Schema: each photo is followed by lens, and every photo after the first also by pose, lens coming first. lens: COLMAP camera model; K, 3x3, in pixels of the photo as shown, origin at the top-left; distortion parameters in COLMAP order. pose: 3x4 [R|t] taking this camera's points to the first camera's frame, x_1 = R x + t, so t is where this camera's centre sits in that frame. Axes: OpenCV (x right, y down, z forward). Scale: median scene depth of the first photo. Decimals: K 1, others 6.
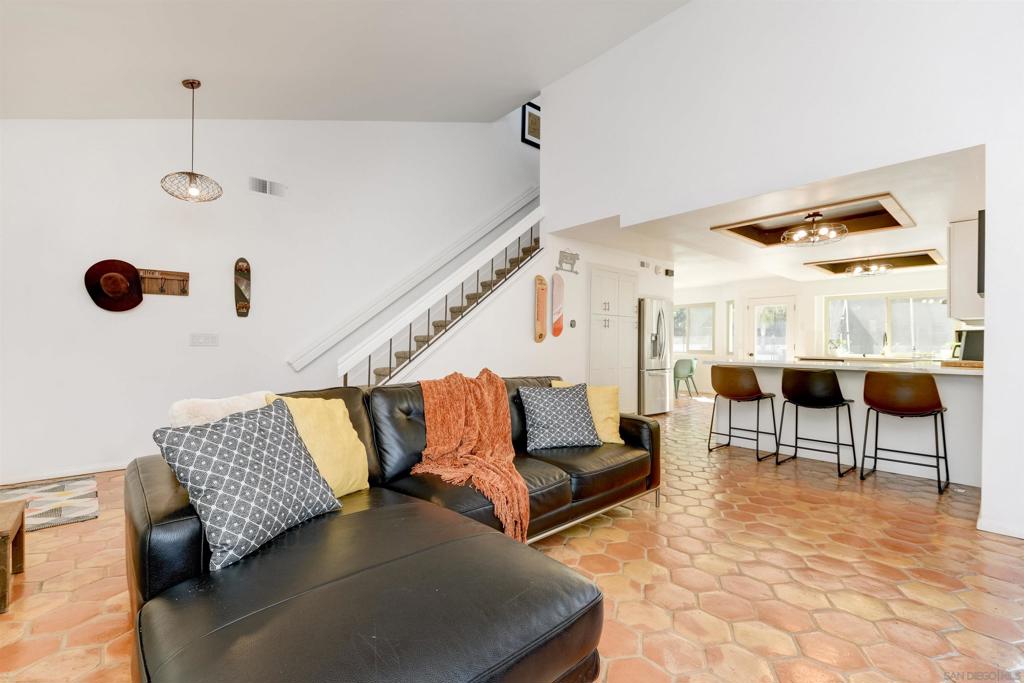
lens RADIAL K [[433.9, 0, 512.0], [0, 433.9, 341.5], [0, 0, 1]] dist [0.002006, 0.000159]
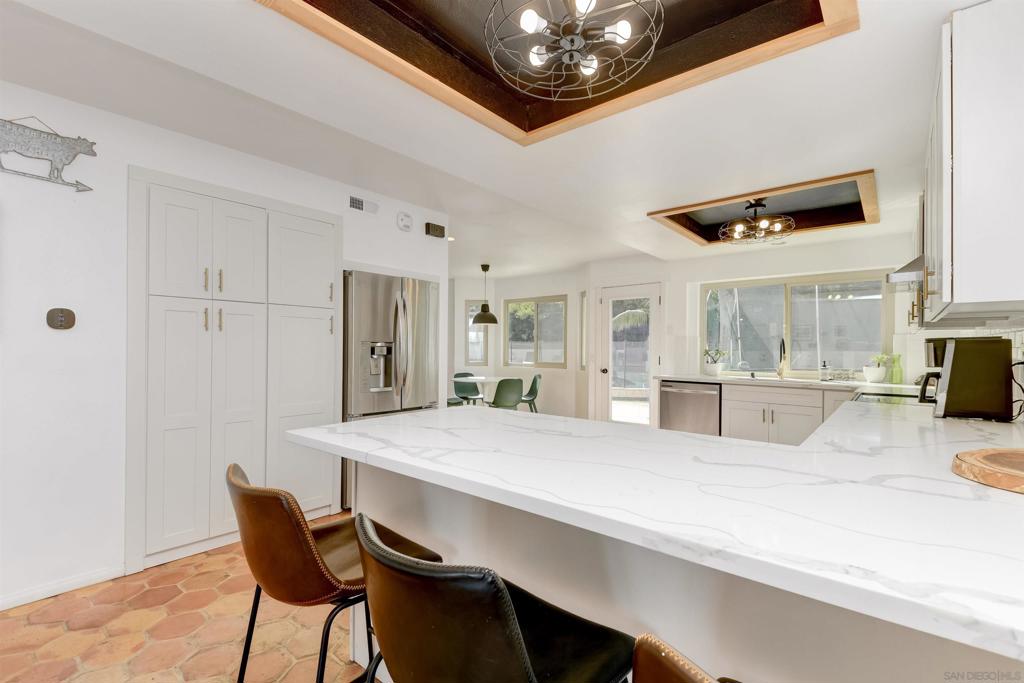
lens RADIAL K [[454.0, 0, 512.0], [0, 454.0, 341.5], [0, 0, 1]] dist [0.050335, -0.027611]
pose [[0.984941, -0.000511, 0.172891, 0.360691], [0.001728, 0.999975, -0.006888, -0.013124], [-0.172883, 0.007083, 0.984917, 0.414801]]
